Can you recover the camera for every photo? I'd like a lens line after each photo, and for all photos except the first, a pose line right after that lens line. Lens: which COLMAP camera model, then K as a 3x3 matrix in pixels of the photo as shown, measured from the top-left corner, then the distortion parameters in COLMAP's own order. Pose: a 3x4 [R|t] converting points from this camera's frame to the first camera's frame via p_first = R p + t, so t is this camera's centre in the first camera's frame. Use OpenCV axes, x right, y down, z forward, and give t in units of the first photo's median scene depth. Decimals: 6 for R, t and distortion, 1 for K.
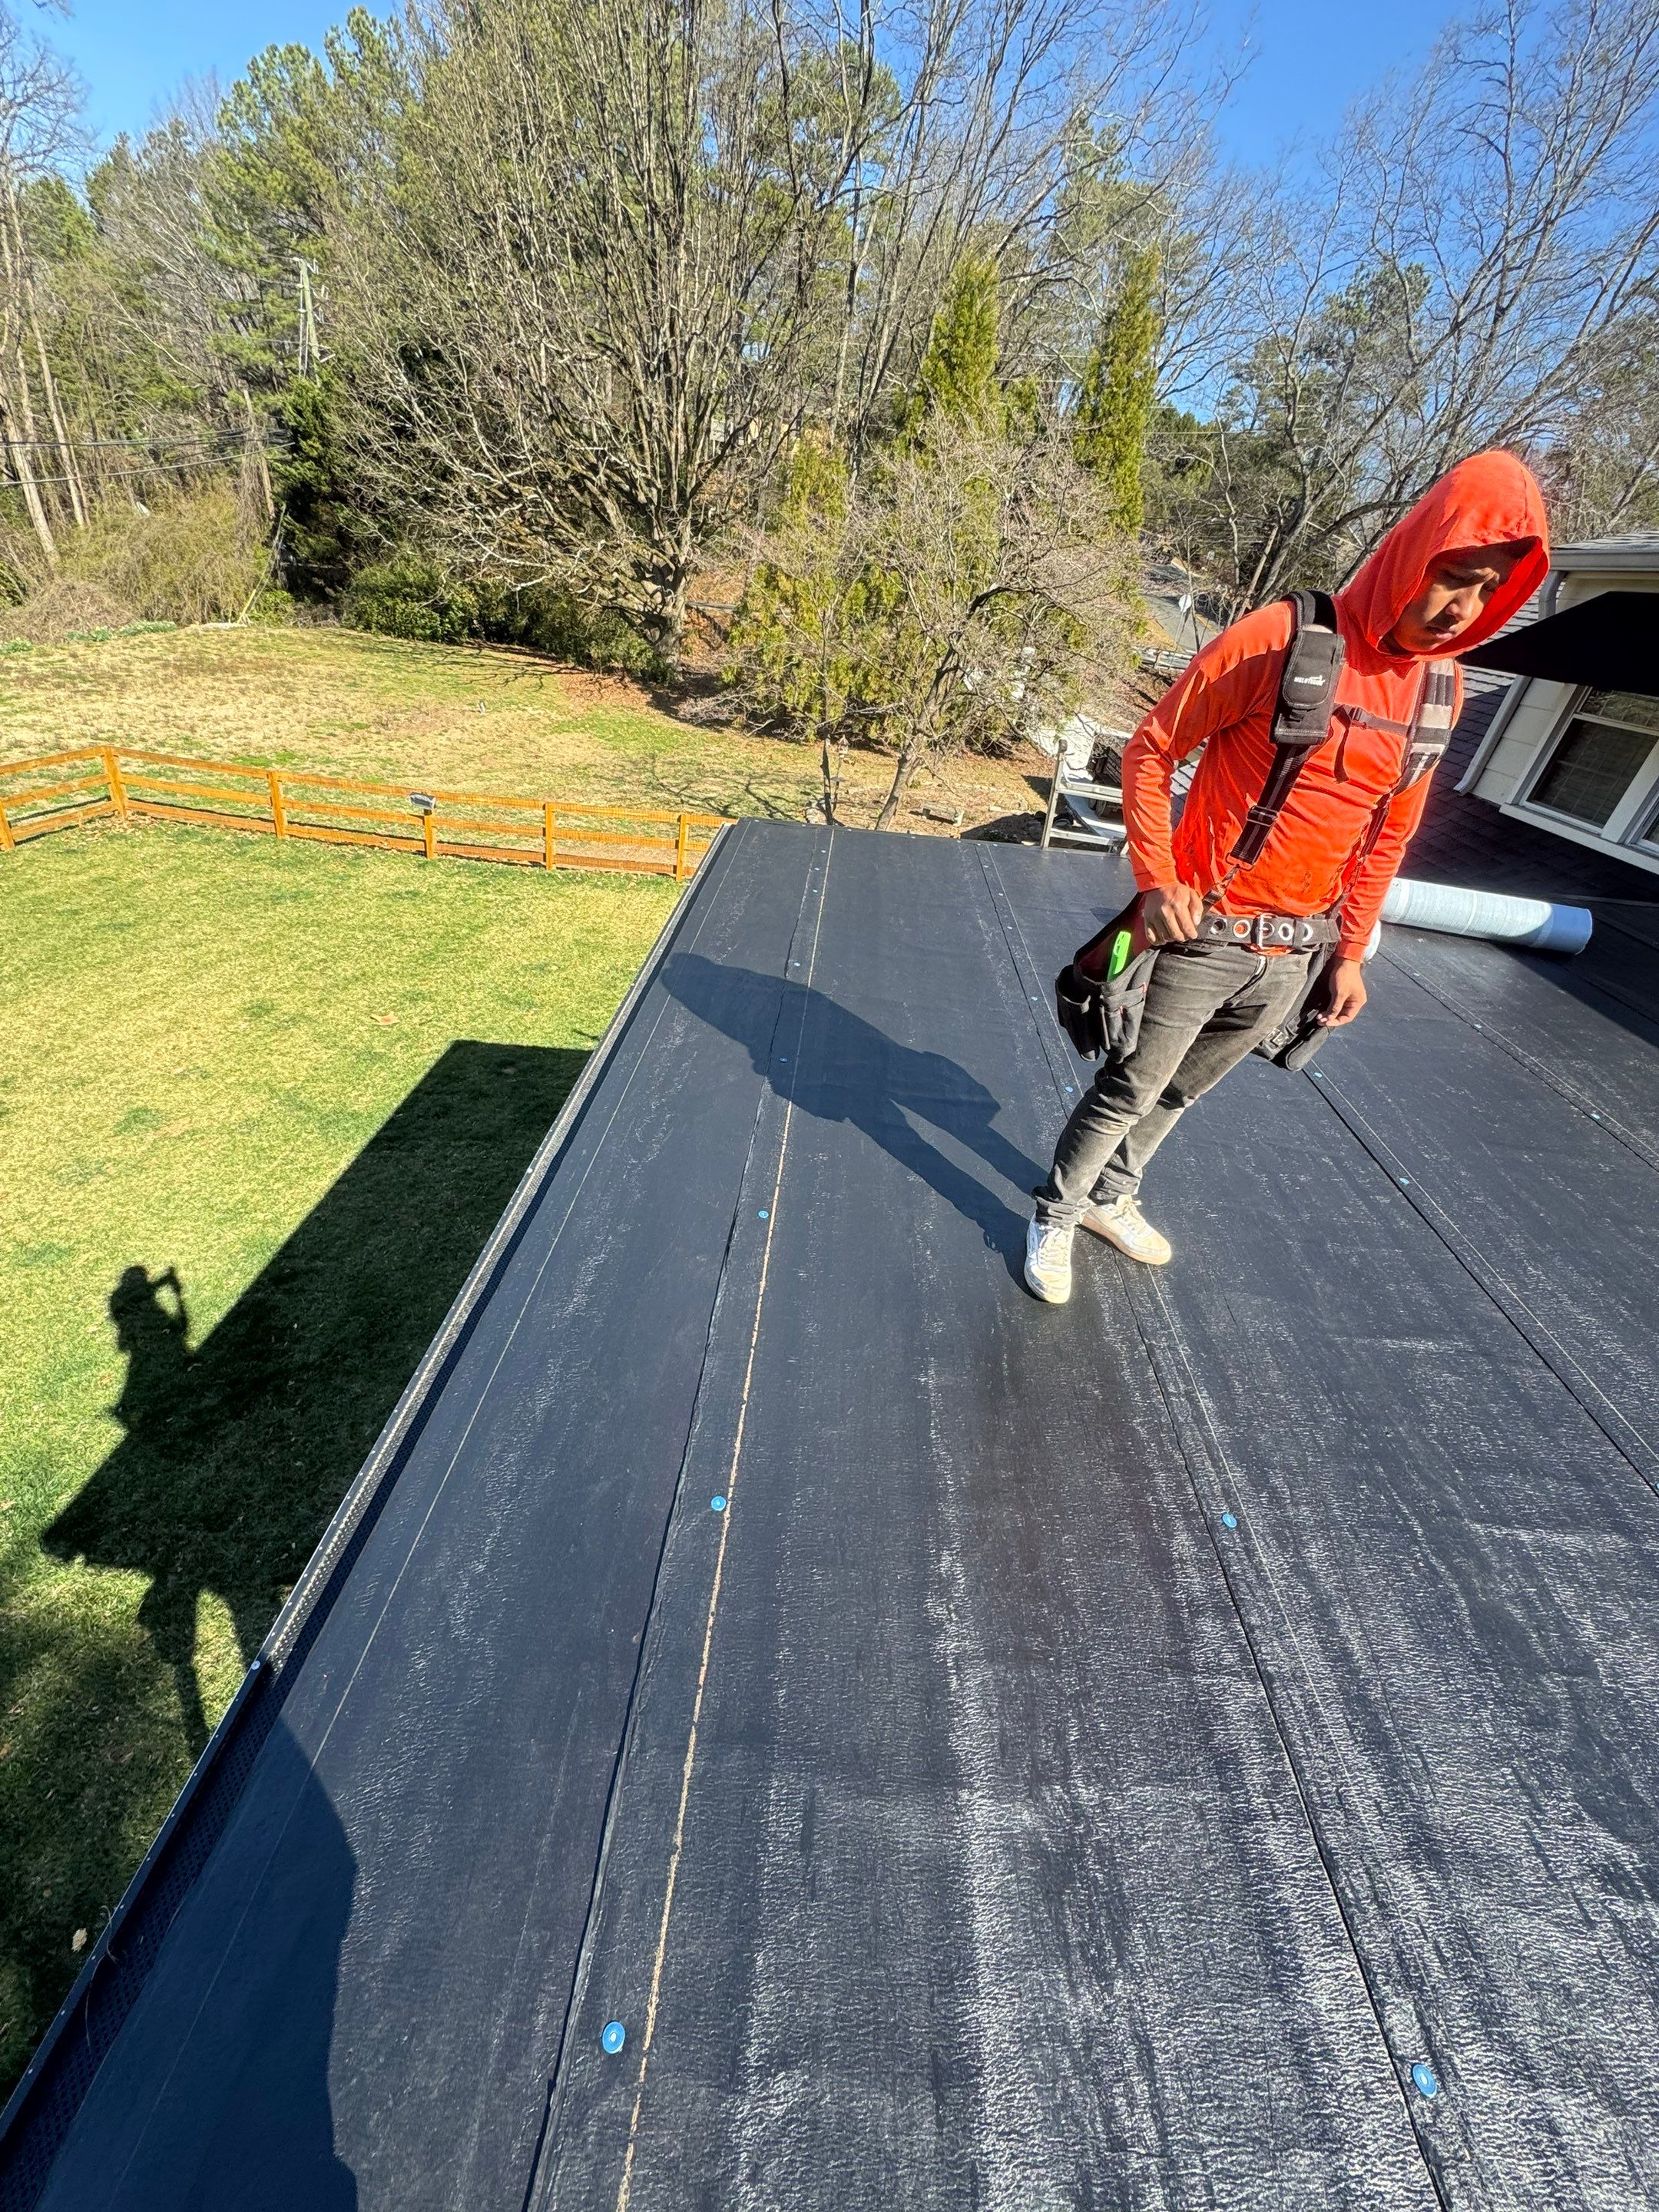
lens RADIAL K [[875.9, 0, 842.2], [0, 875.9, 1107.7], [0, 0, 1]] dist [-0.003457, 0.000766]
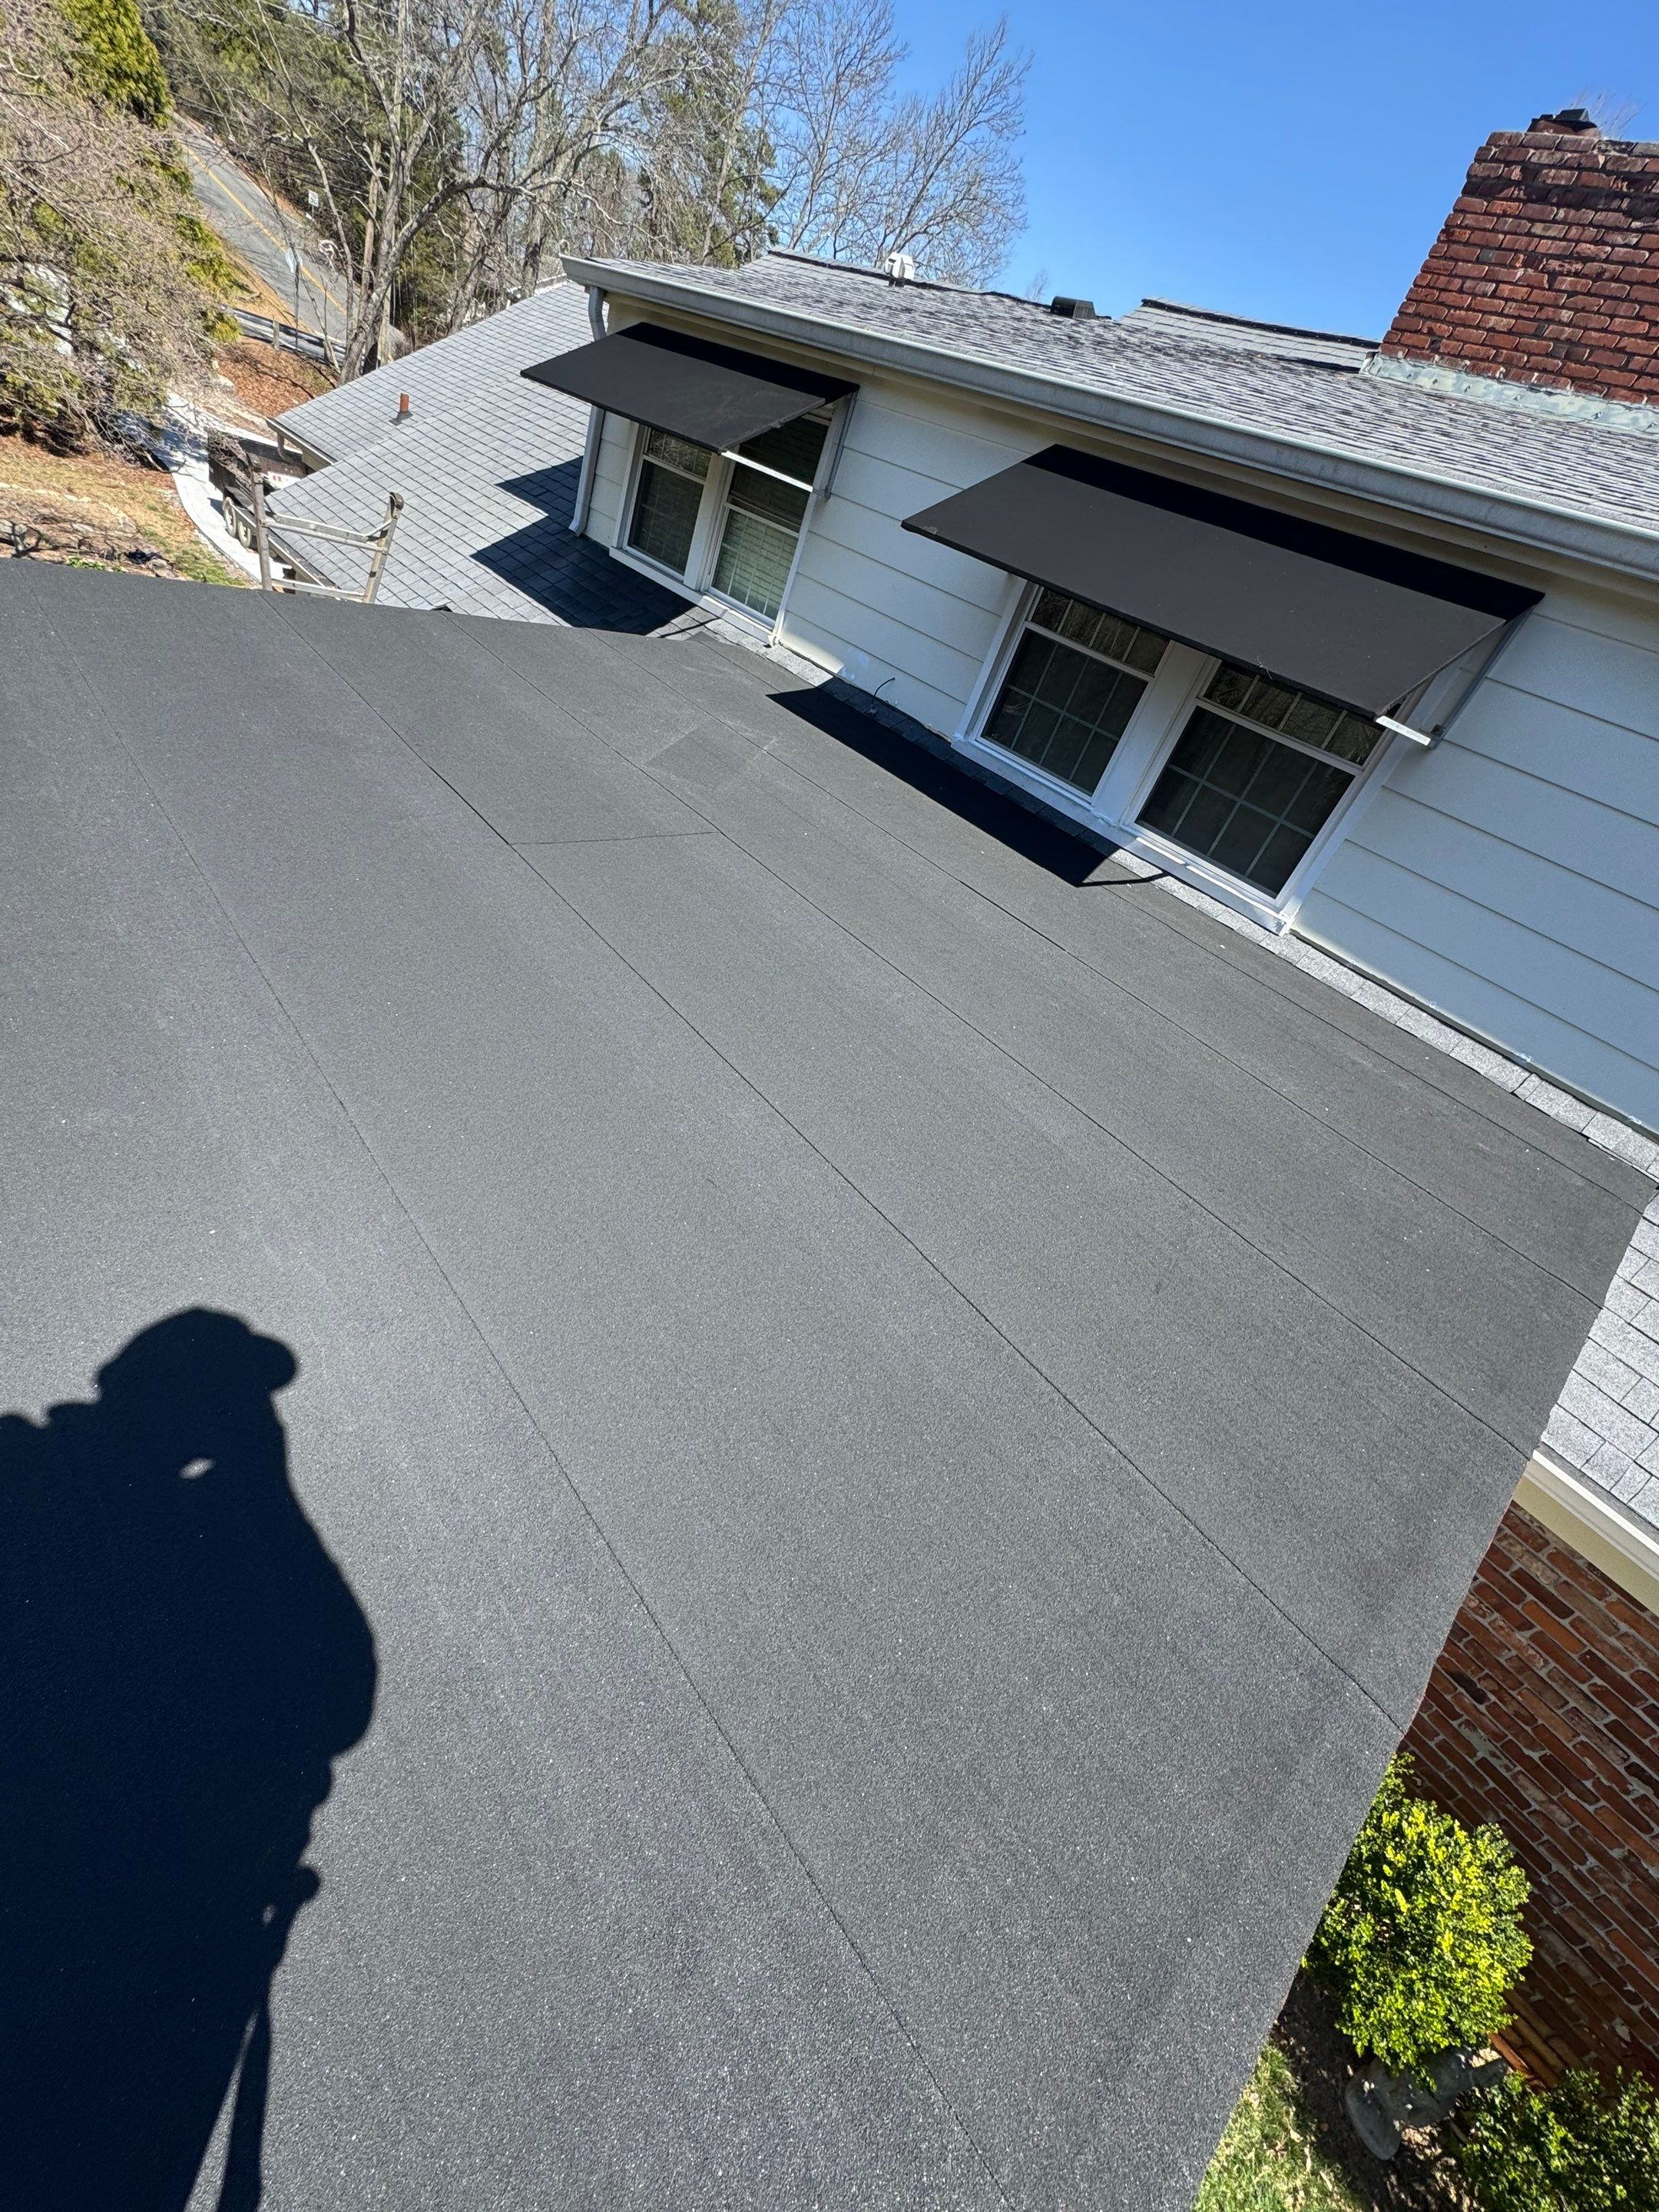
lens RADIAL K [[875.9, 0, 838.8], [0, 875.9, 1100.0], [0, 0, 1]] dist [-0.003457, 0.000766]
pose [[0.718828, -0.319873, 0.617225, 0.361503], [0.170615, 0.941874, 0.289420, 0.060335], [-0.673926, -0.102736, 0.731621, -0.037071]]
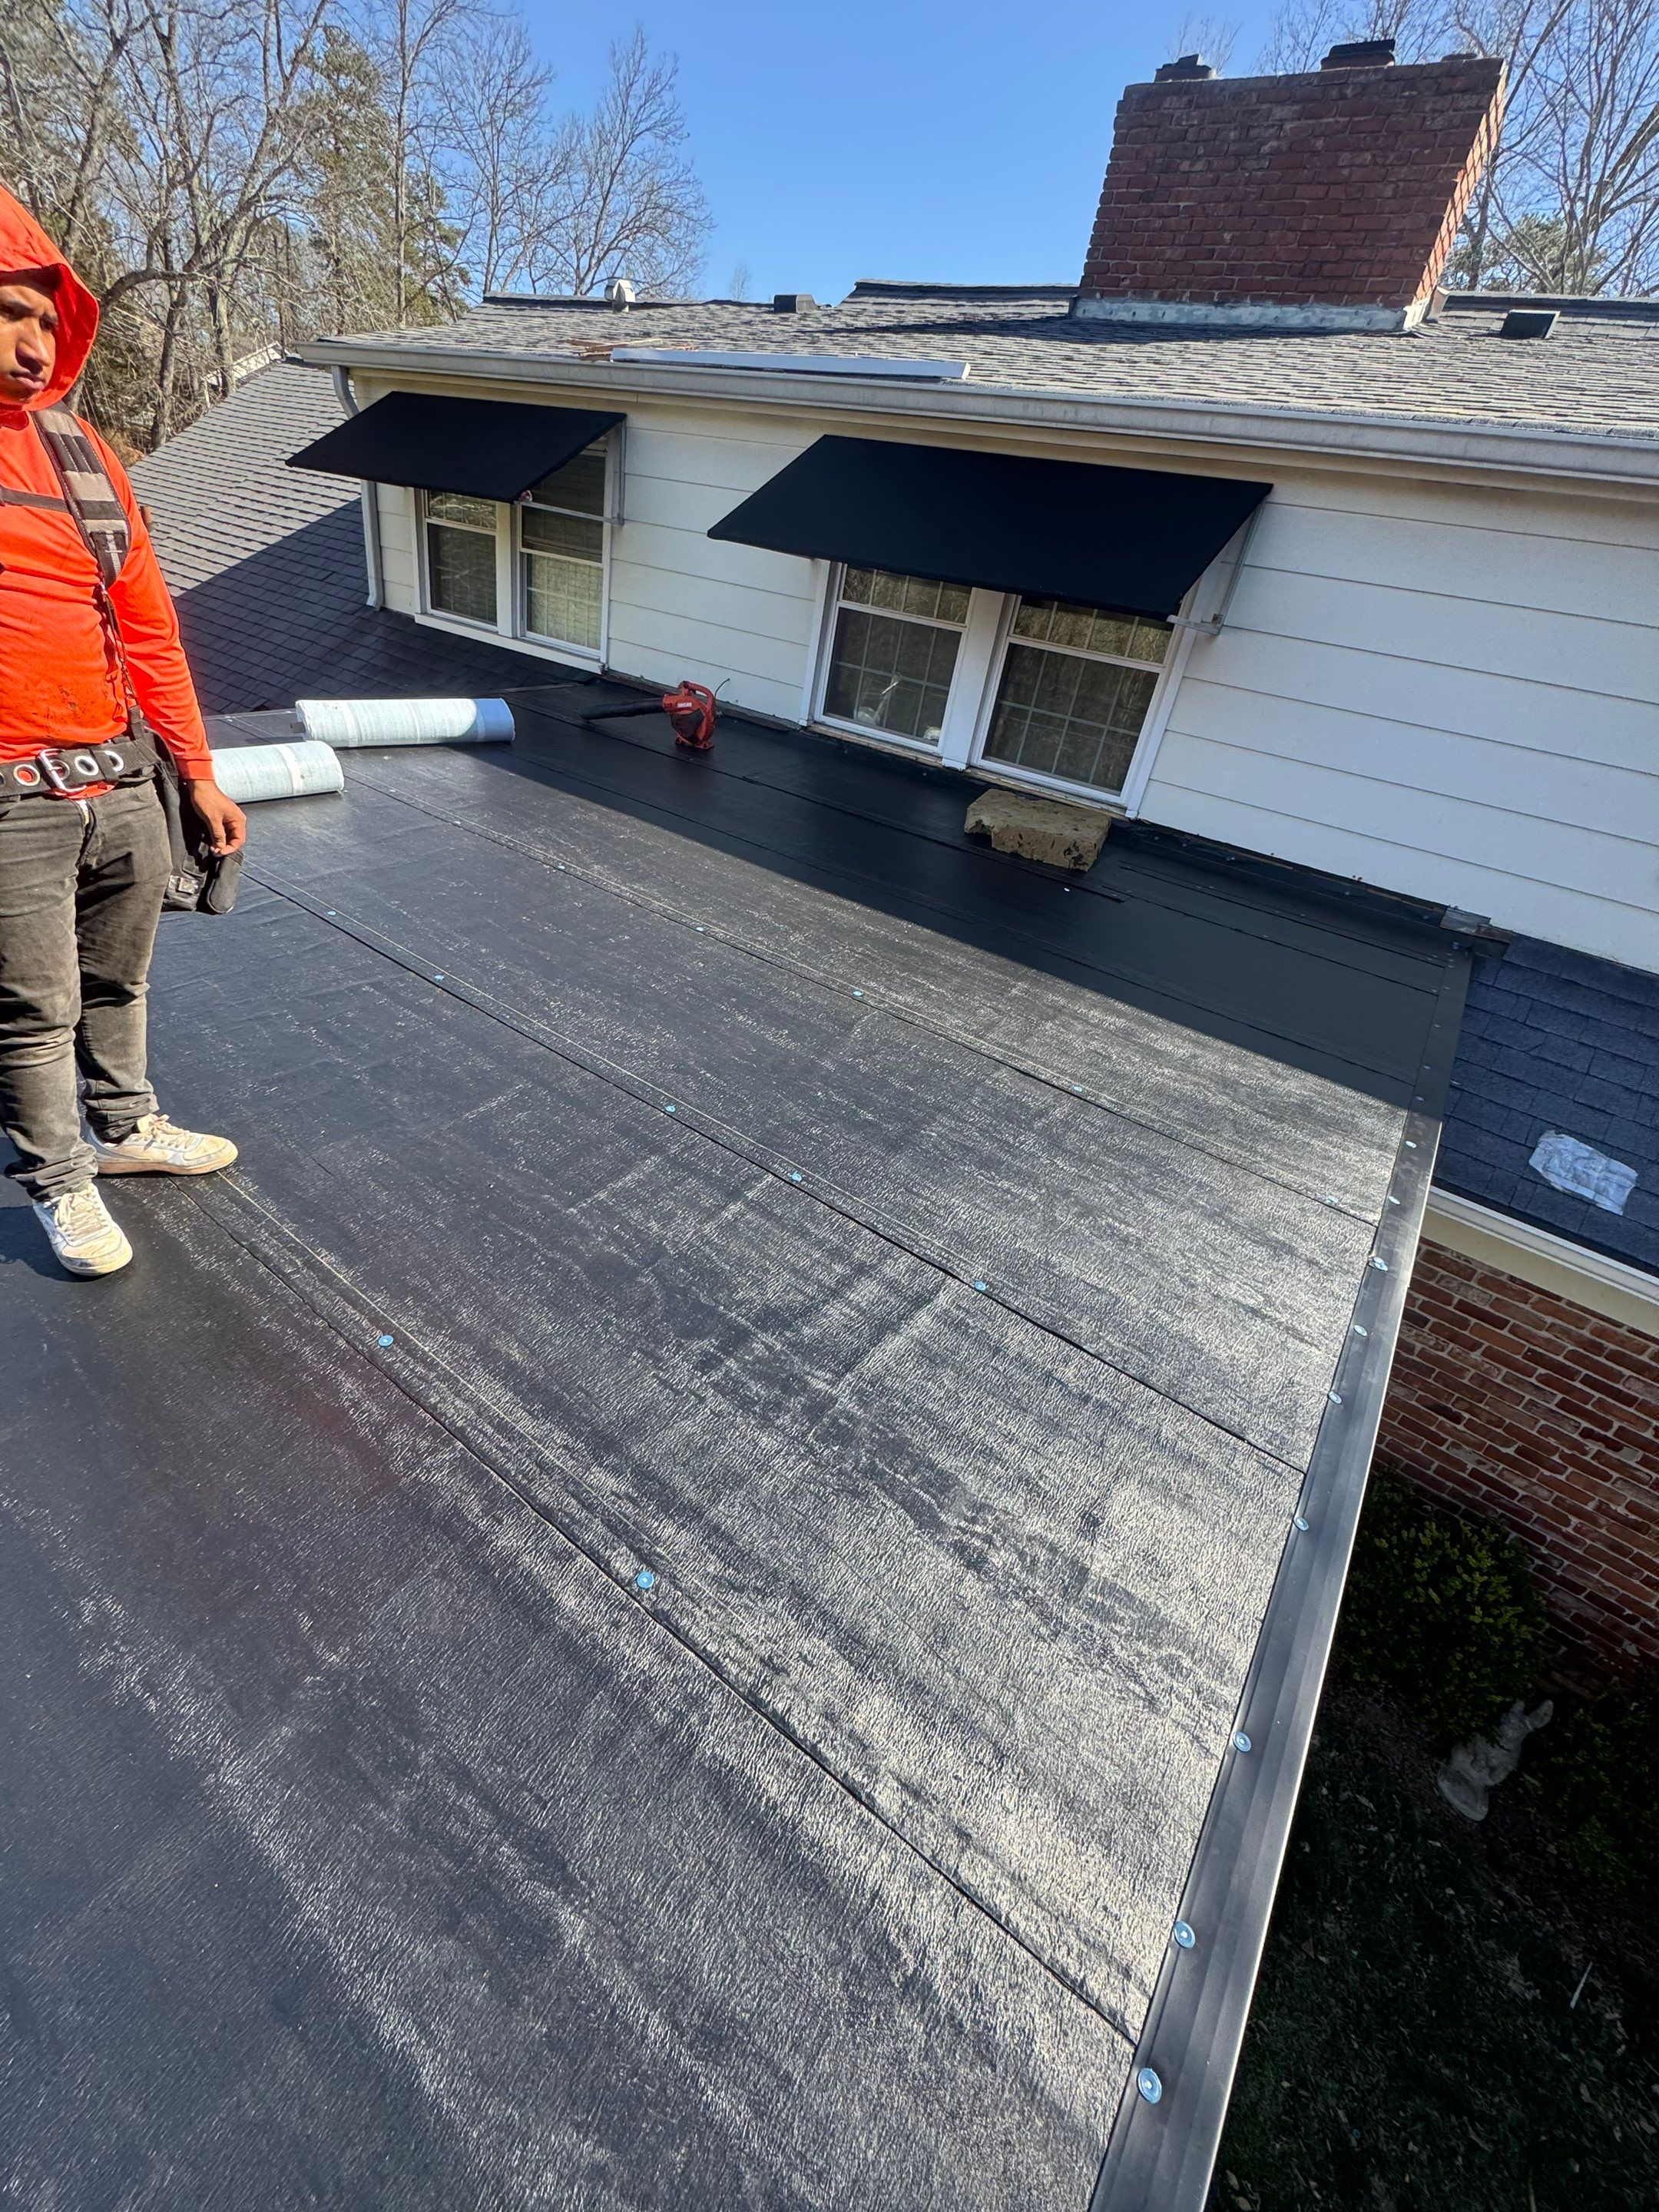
lens RADIAL K [[875.9, 0, 832.3], [0, 875.9, 1105.0], [0, 0, 1]] dist [-0.003457, 0.000766]
pose [[0.553199, -0.486234, 0.676423, 0.134971], [0.377768, 0.870119, 0.316520, 0.080340], [-0.742471, 0.080432, 0.665032, -0.082644]]
